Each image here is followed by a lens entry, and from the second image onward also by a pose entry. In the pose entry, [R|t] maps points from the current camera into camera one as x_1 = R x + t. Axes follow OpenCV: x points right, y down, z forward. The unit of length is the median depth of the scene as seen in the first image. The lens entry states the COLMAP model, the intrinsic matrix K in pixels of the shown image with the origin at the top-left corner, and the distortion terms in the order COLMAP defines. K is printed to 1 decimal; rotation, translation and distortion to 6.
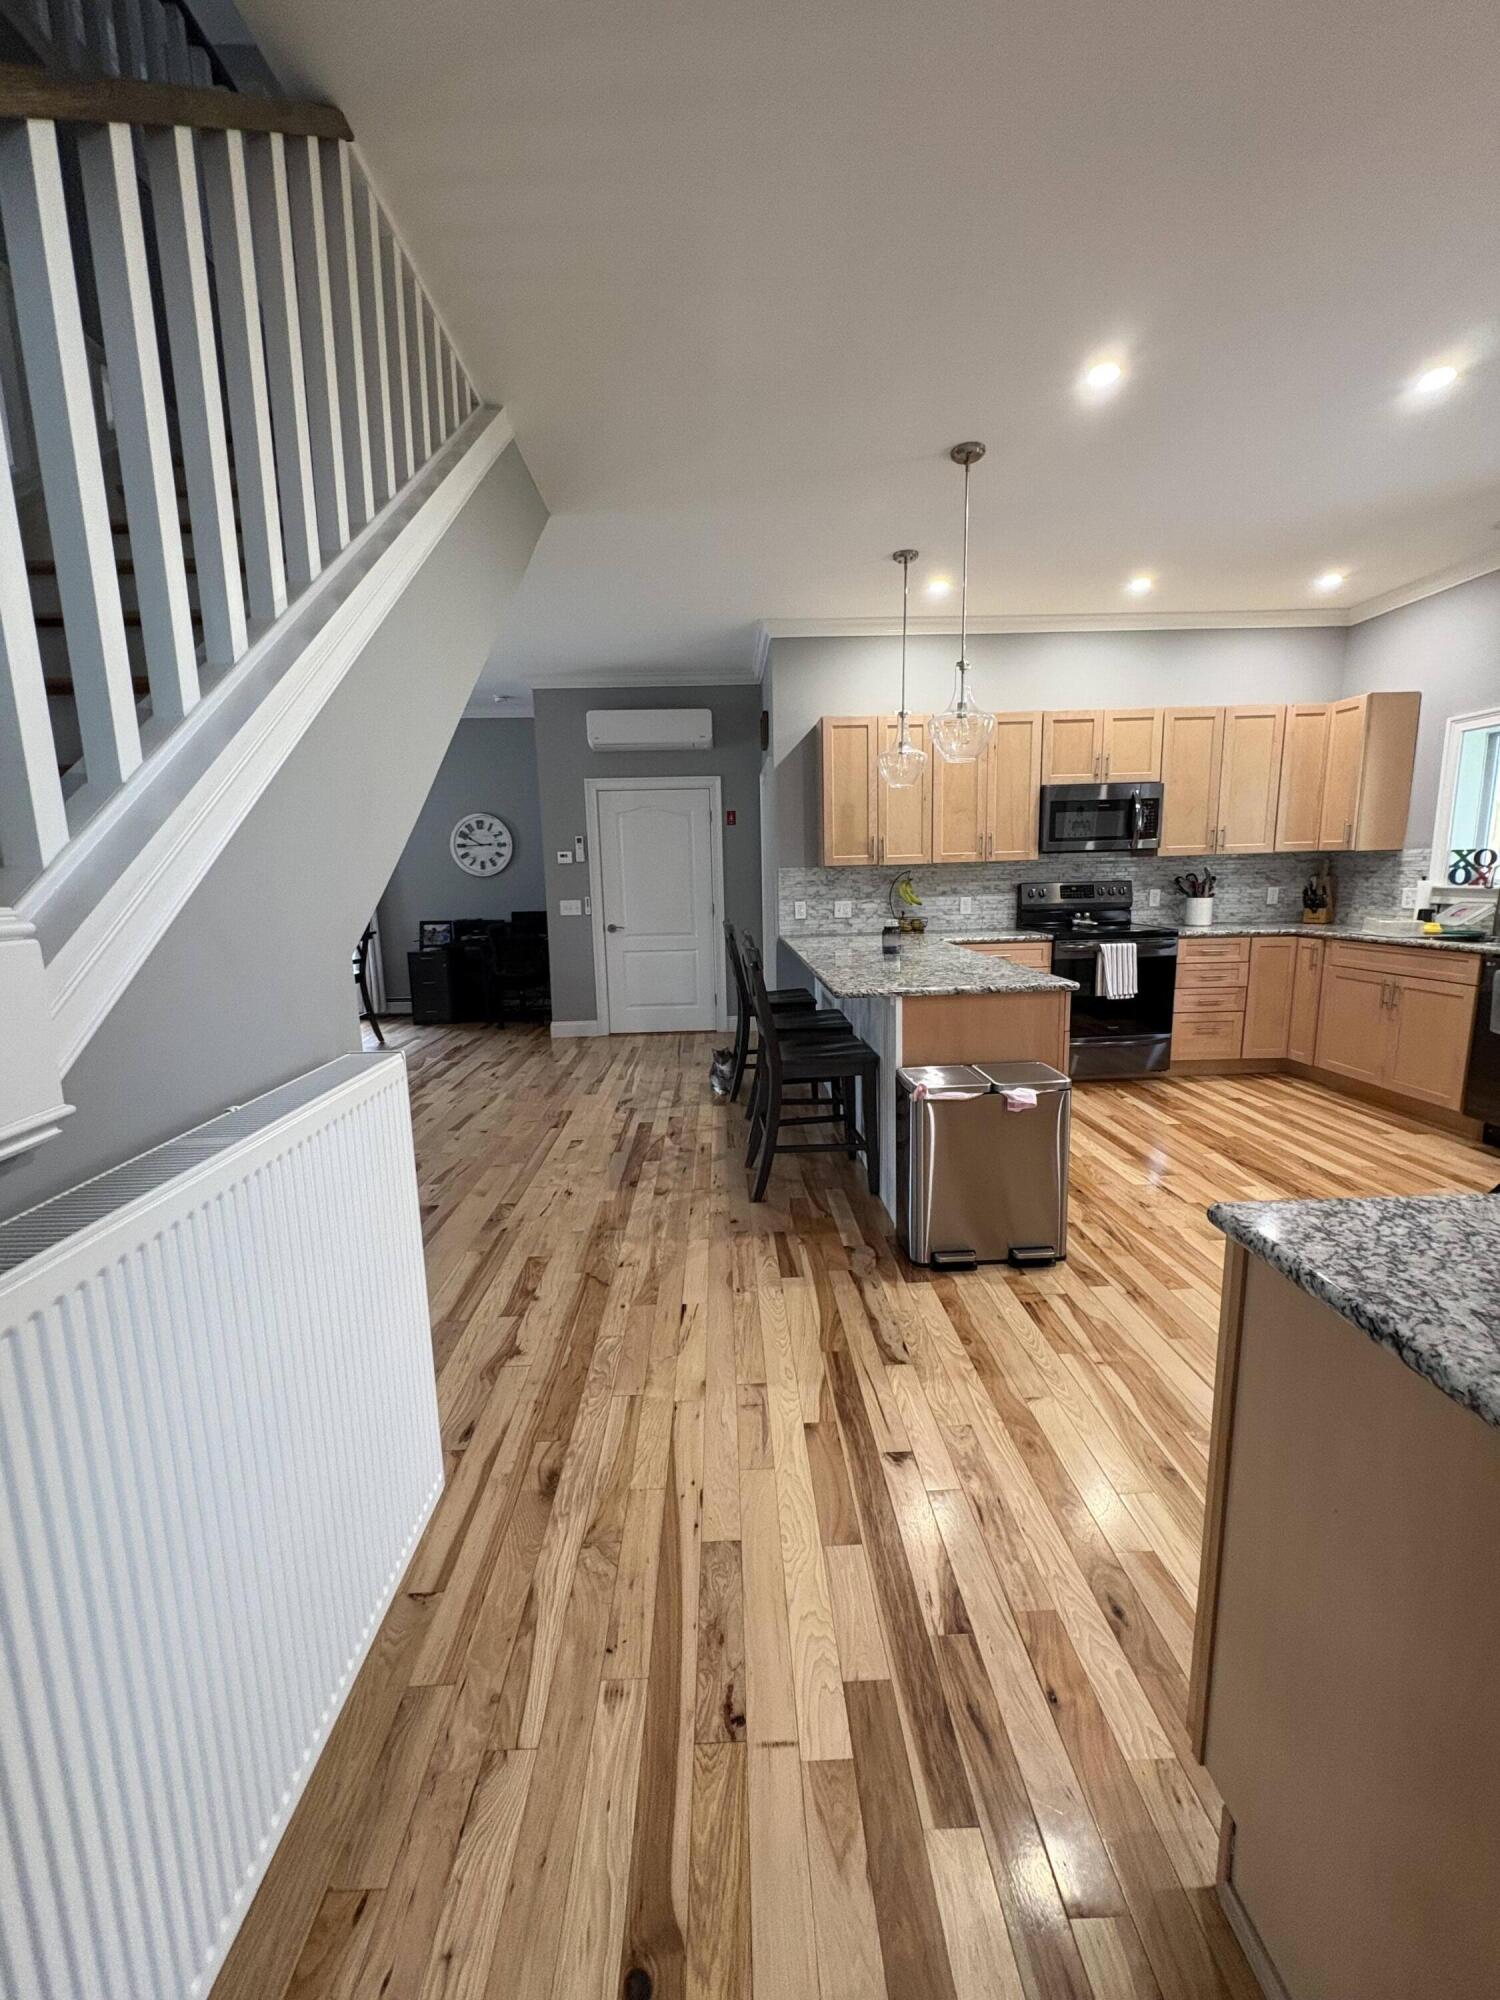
lens RADIAL K [[793.6, 0, 748.3], [0, 793.6, 998.1], [0, 0, 1]] dist [-0.001456, 0.000277]
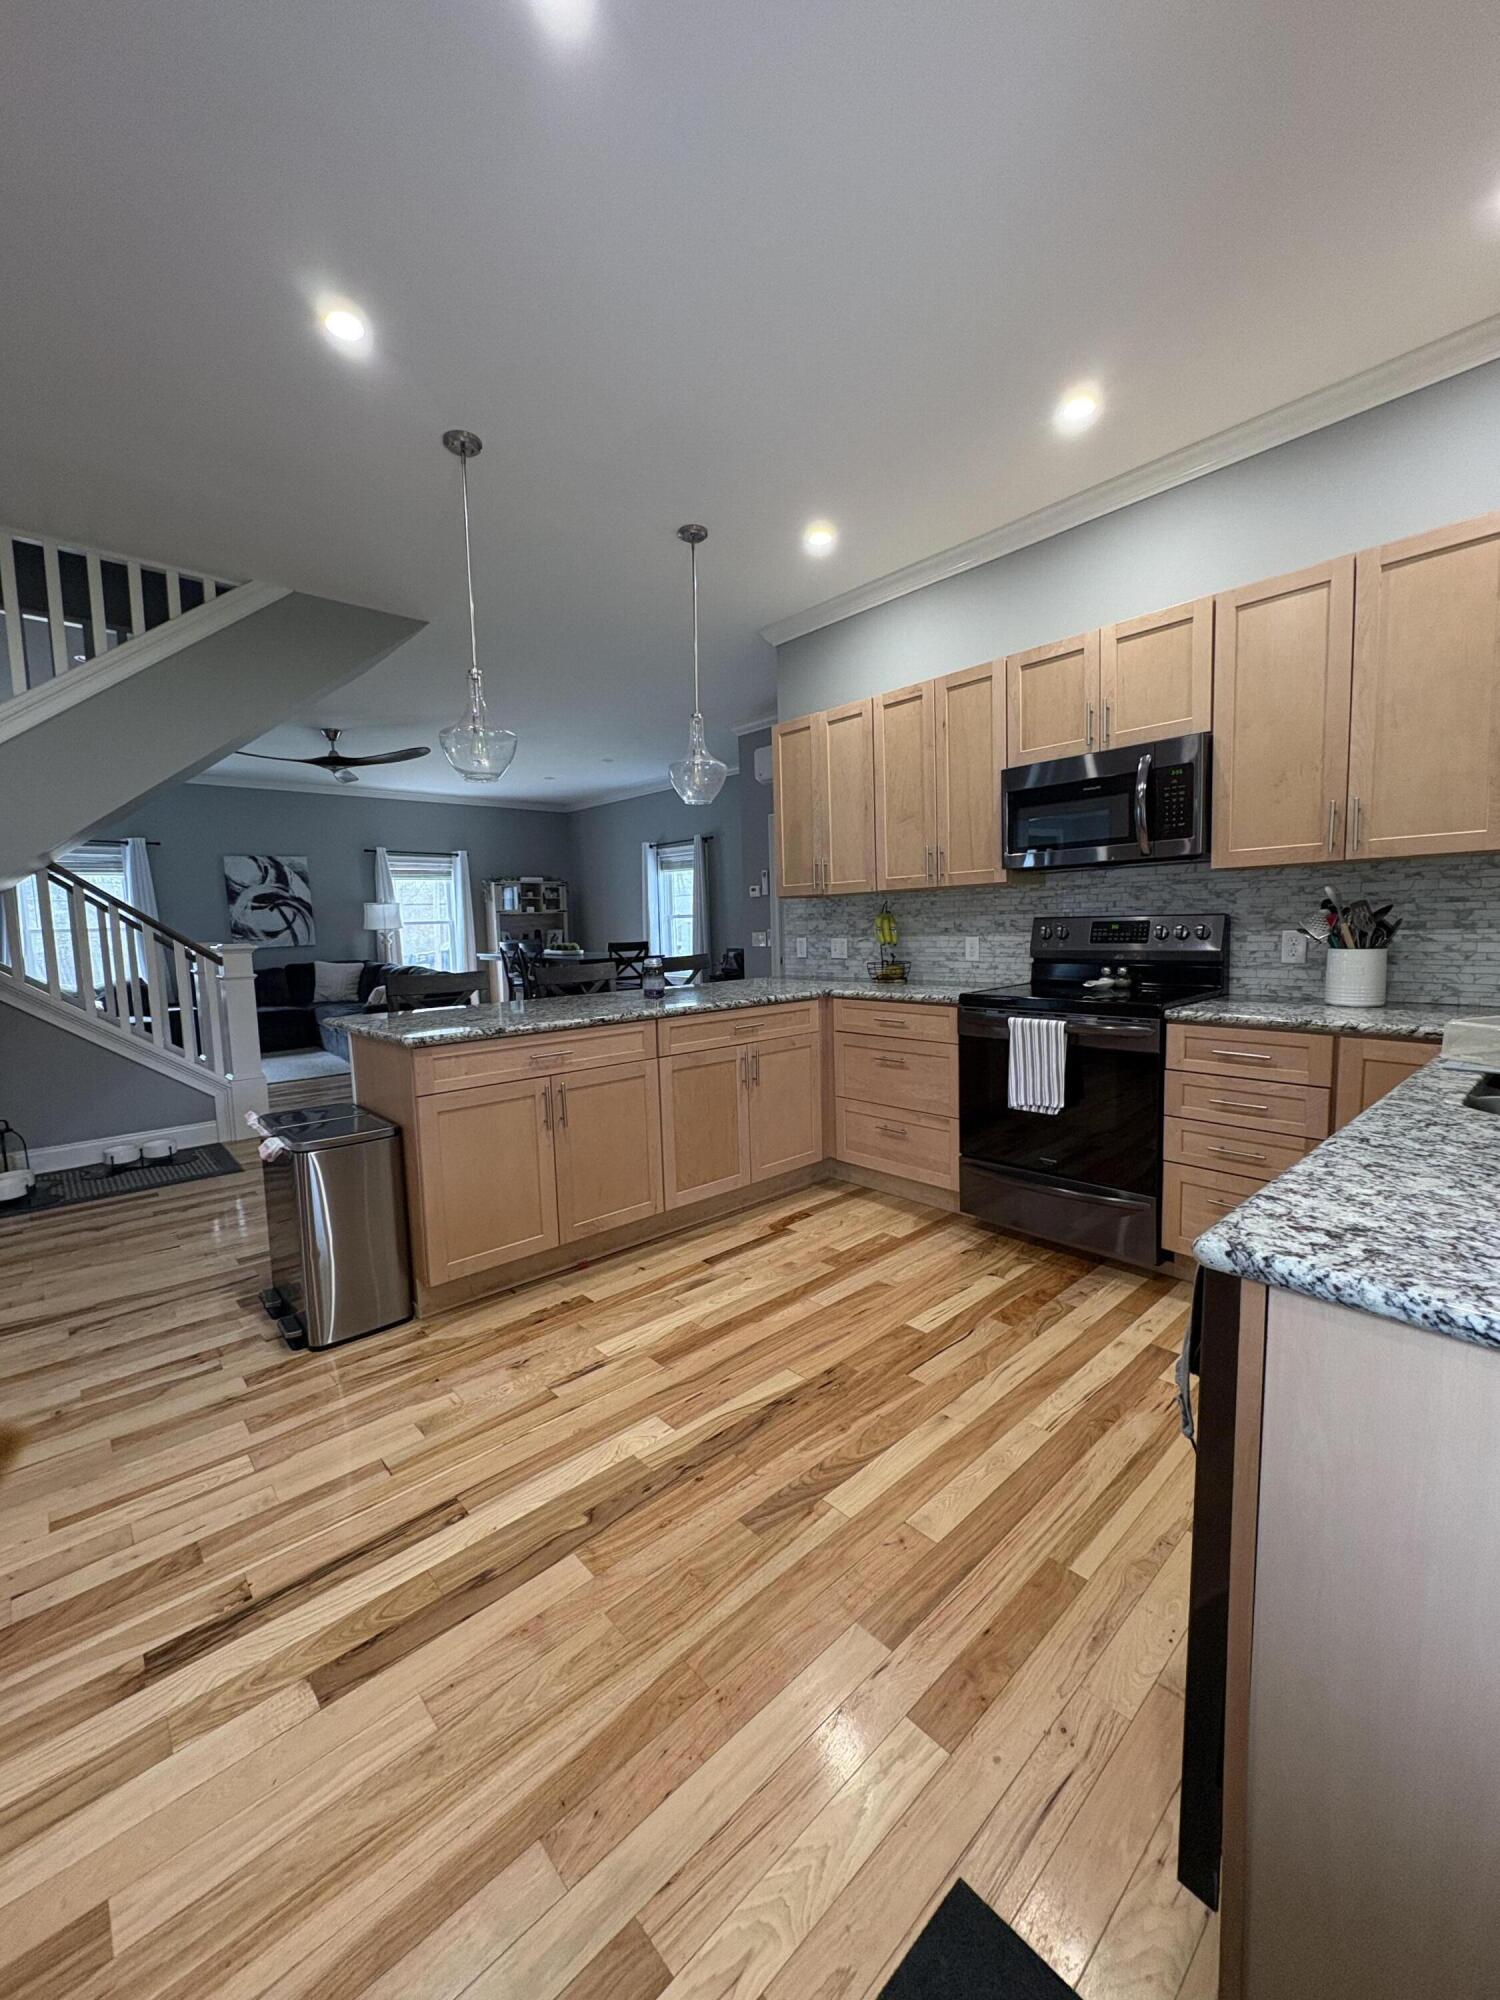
lens RADIAL K [[793.6, 0, 748.3], [0, 793.6, 998.1], [0, 0, 1]] dist [-0.001456, 0.000277]
pose [[0.646622, 0.081130, -0.758484, 0.737793], [-0.111959, 0.993654, 0.010837, -0.063266], [0.754550, 0.077912, 0.651602, 0.425691]]
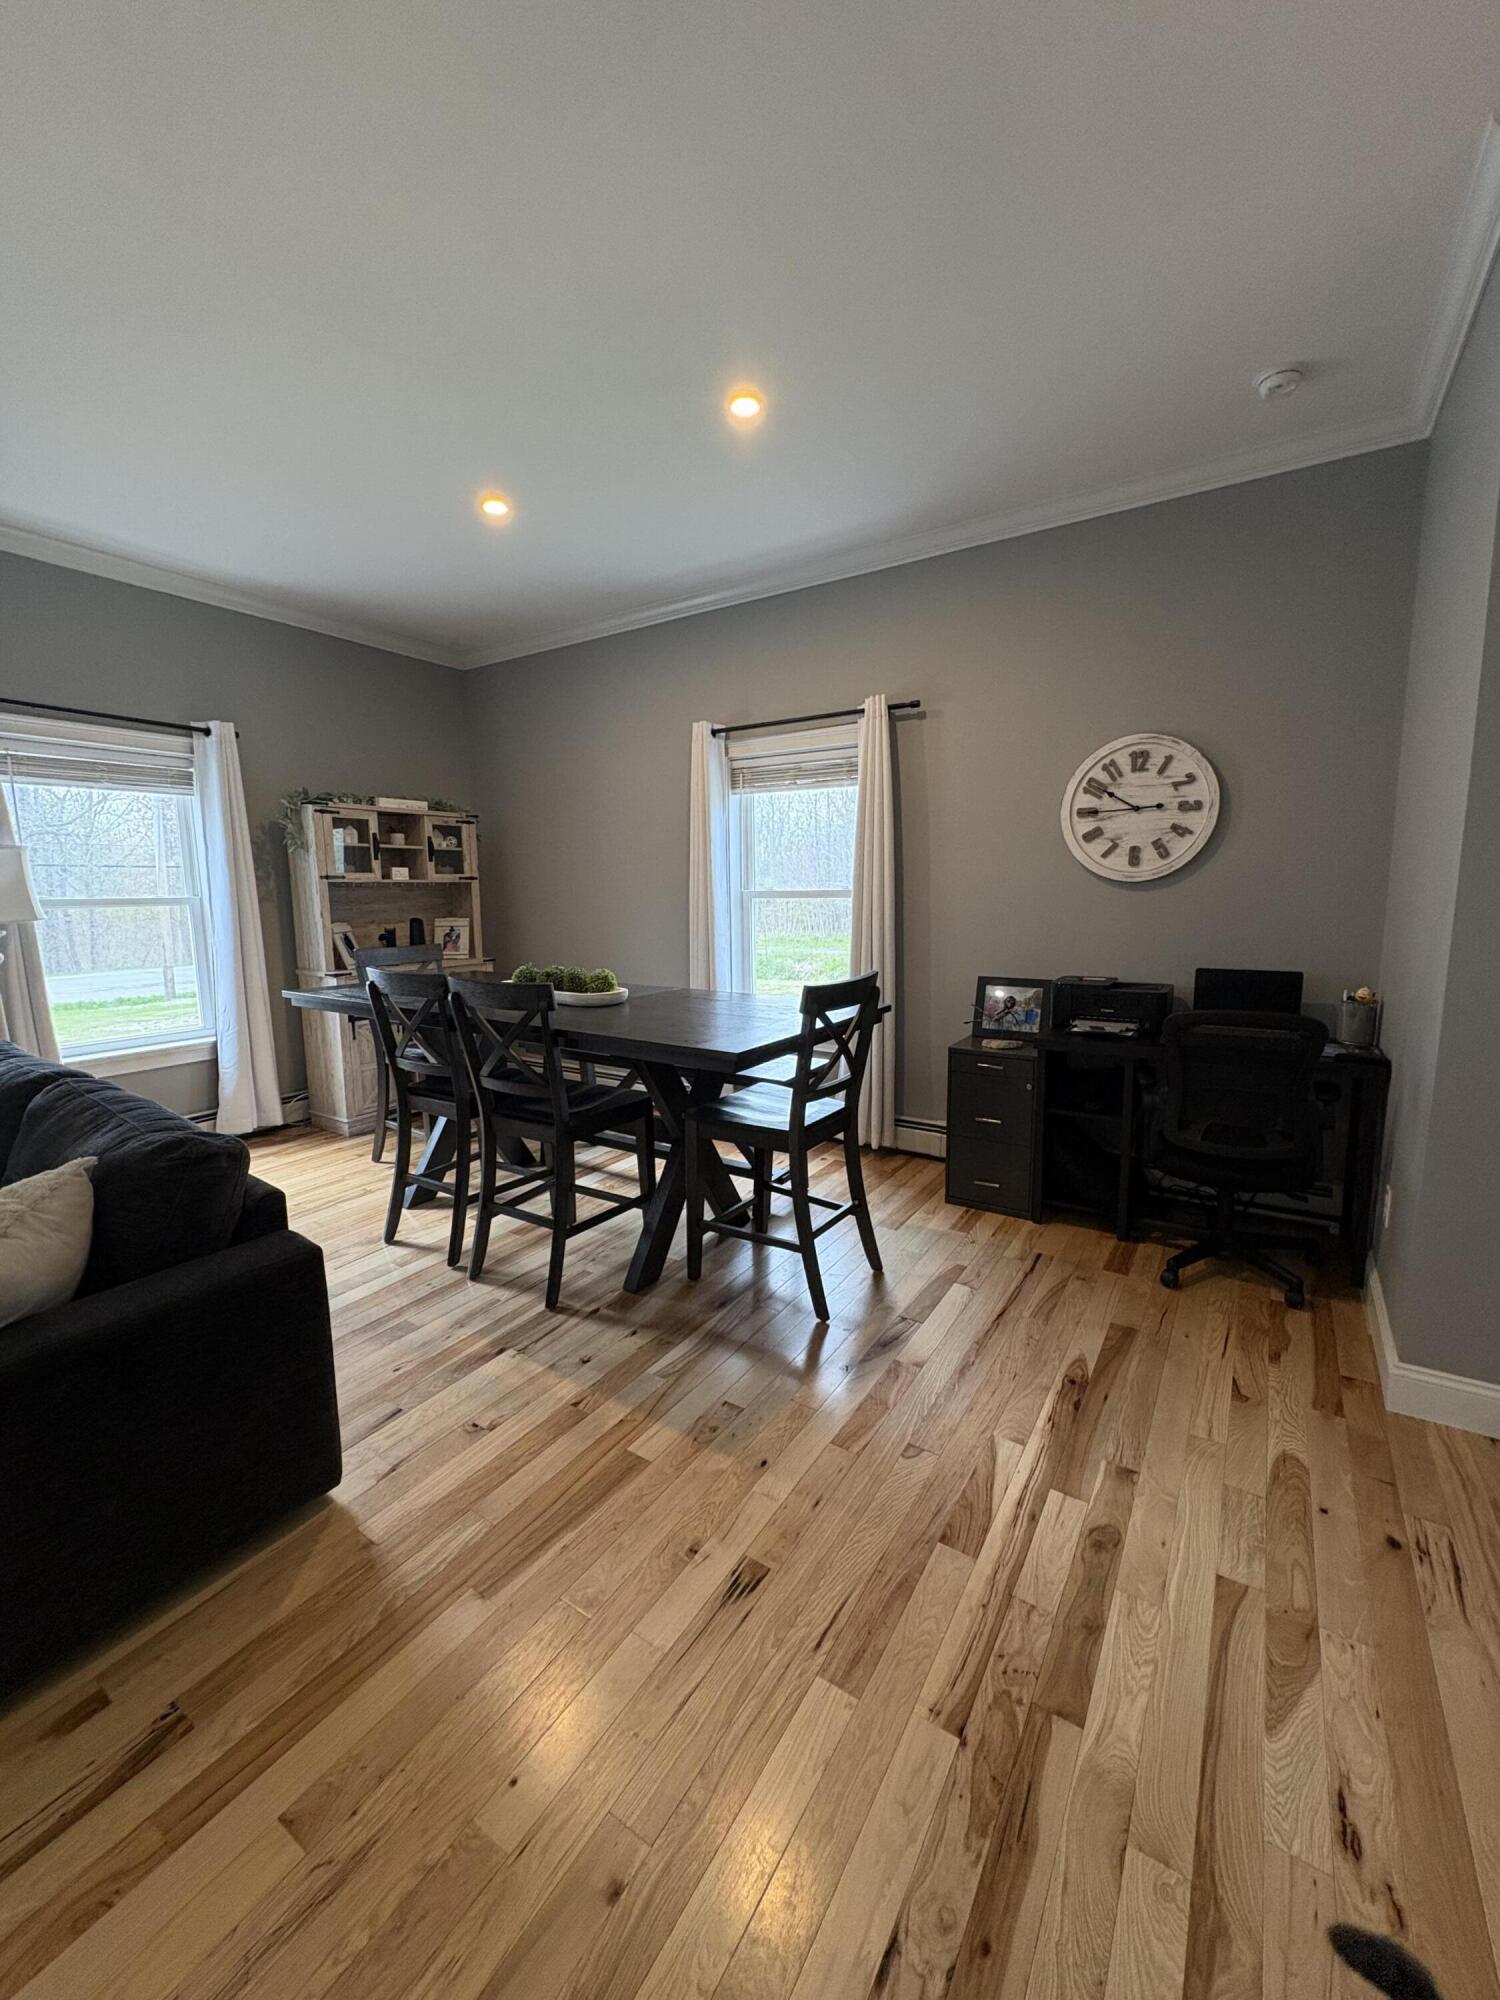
lens RADIAL K [[807.8, 0, 750.0], [0, 807.8, 1000.0], [0, 0, 1]] dist [-0.001048, -0.000035]
pose [[0.826385, 0.089890, -0.555885, -0.388988], [-0.092705, 0.995424, 0.023151, -0.122842], [0.555422, 0.032402, 0.830937, 0.794852]]
